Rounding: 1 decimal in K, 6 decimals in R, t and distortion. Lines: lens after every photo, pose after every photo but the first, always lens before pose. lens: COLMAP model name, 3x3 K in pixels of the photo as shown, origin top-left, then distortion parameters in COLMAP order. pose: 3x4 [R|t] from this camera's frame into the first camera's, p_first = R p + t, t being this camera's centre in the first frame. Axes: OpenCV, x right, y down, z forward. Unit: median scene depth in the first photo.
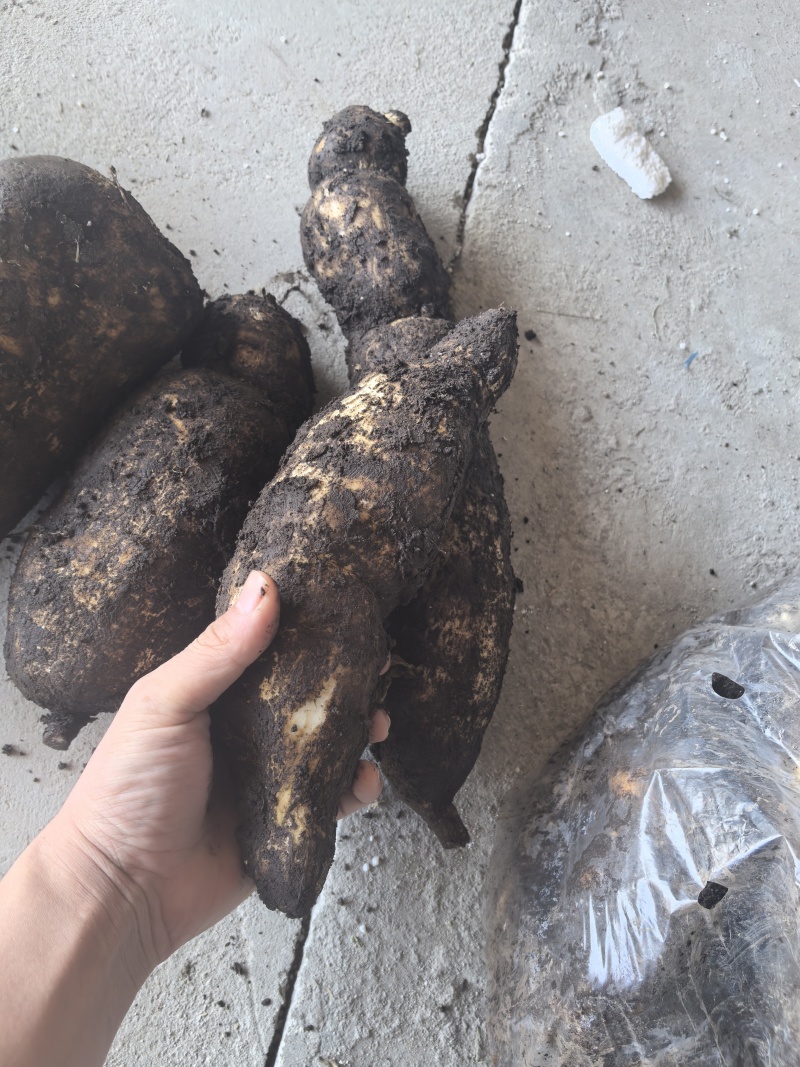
lens RADIAL K [[843.0, 0, 384.8], [0, 843.0, 547.4], [0, 0, 1]] dist [0.027348, -0.054335]
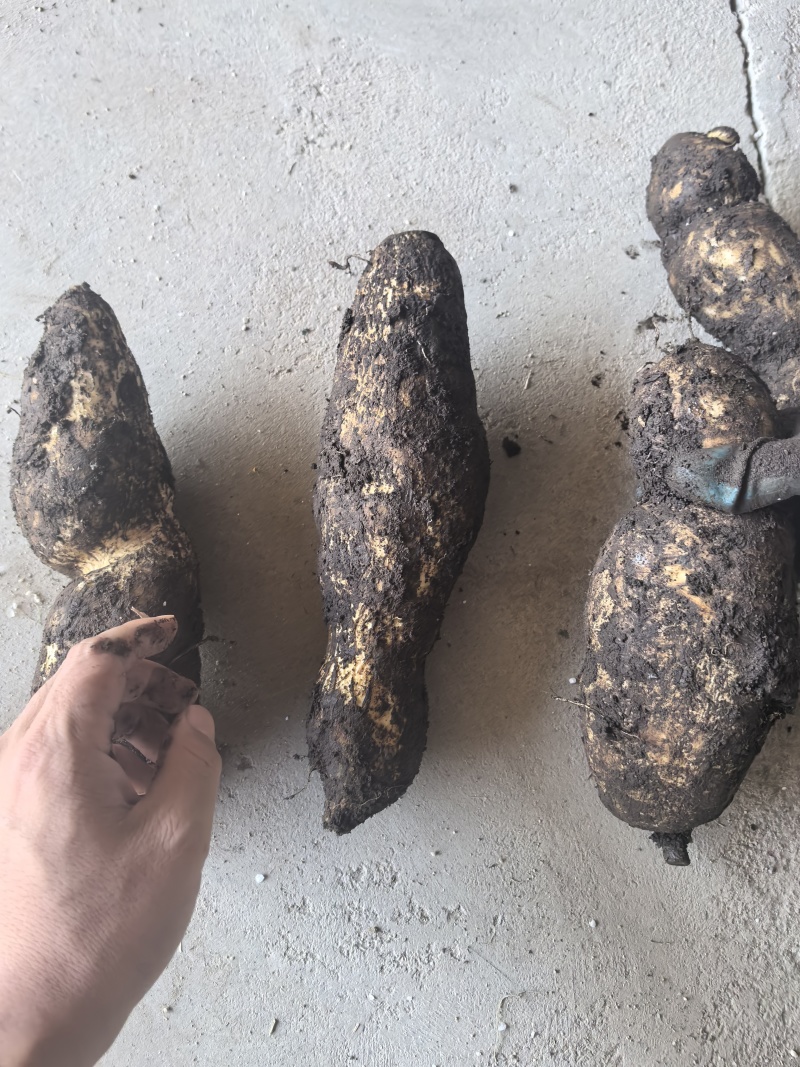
lens RADIAL K [[843.0, 0, 381.6], [0, 843.0, 515.8], [0, 0, 1]] dist [0.027348, -0.054335]
pose [[0.953928, -0.295225, -0.053514, -0.449771], [0.299155, 0.949533, 0.094303, -0.296931], [0.022972, -0.105967, 0.994104, -0.065535]]
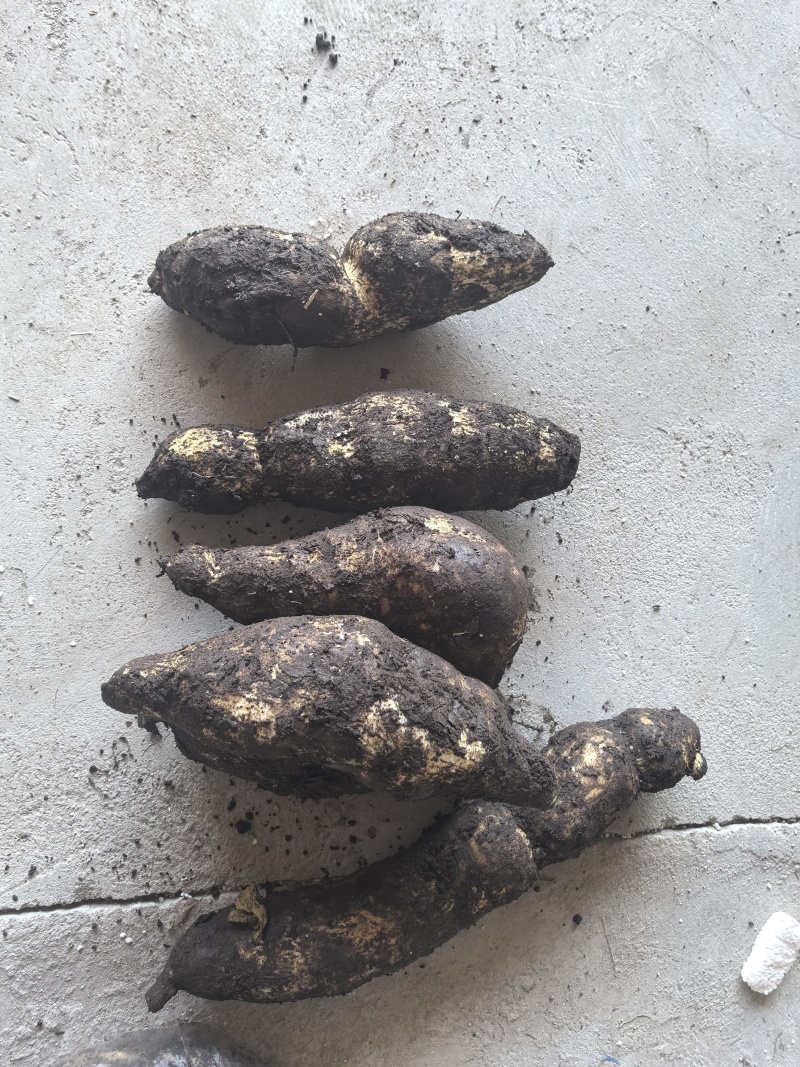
lens RADIAL K [[843.0, 0, 397.3], [0, 843.0, 530.9], [0, 0, 1]] dist [0.027348, -0.054335]
pose [[0.295499, 0.936011, -0.191217, -0.204192], [-0.946066, 0.314534, 0.077640, -0.297349], [0.132816, 0.157961, 0.978472, -0.317994]]
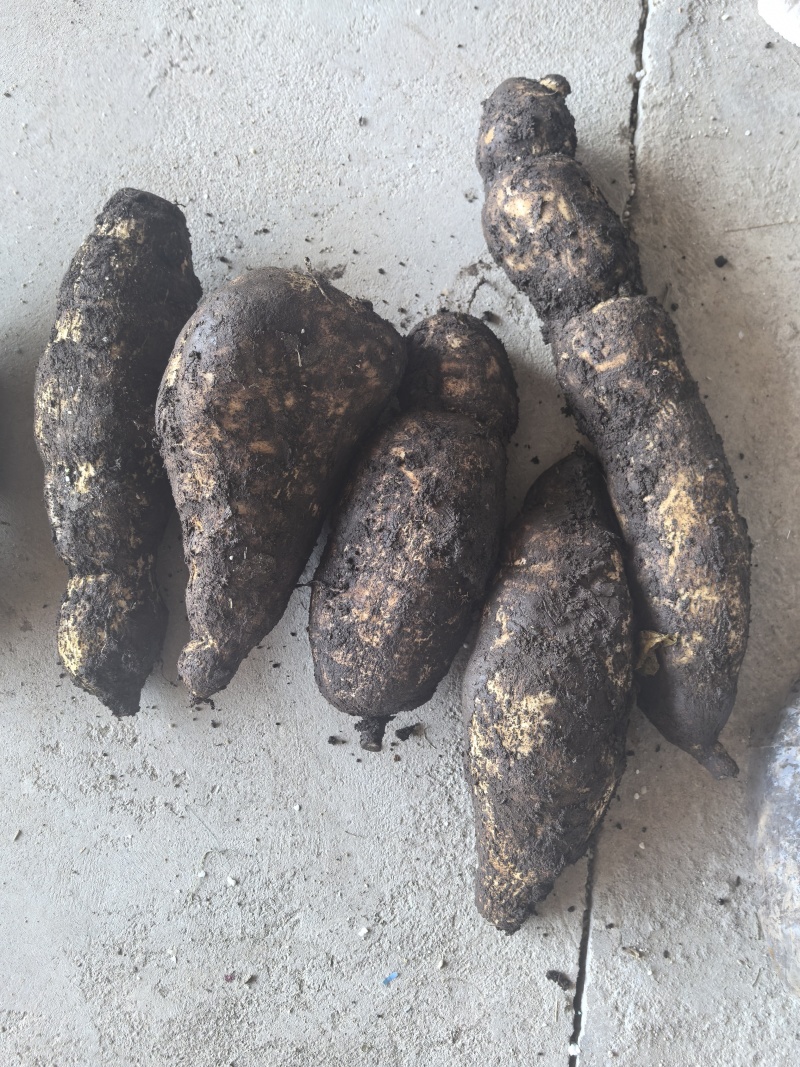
lens RADIAL K [[843.0, 0, 414.2], [0, 843.0, 533.2], [0, 0, 1]] dist [0.027348, -0.054335]
pose [[0.956065, -0.157600, -0.247189, 0.026252], [0.203989, 0.963232, 0.174852, -0.206616], [0.210544, -0.217594, 0.953060, -0.089719]]
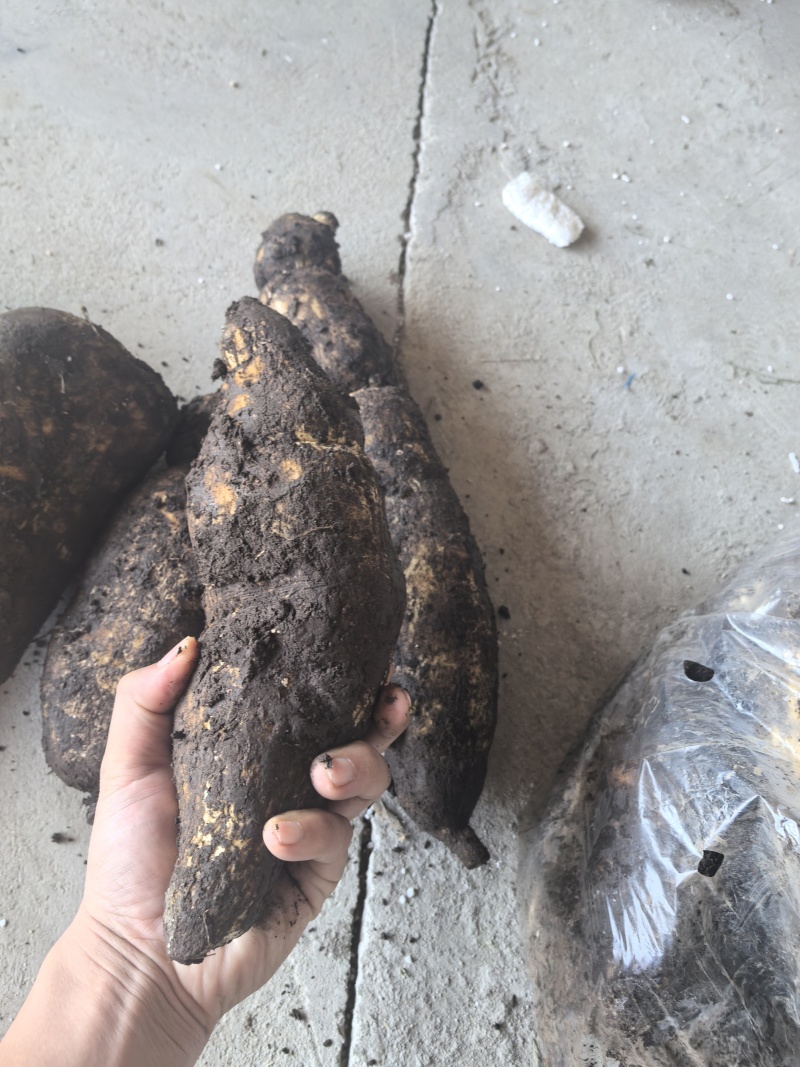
lens RADIAL K [[843.0, 0, 377.1], [0, 843.0, 524.4], [0, 0, 1]] dist [0.027348, -0.054335]
pose [[0.986558, -0.162572, -0.016565, 0.033976], [0.160242, 0.982301, -0.096996, 0.013043], [0.032041, 0.093038, 0.995147, -0.081936]]
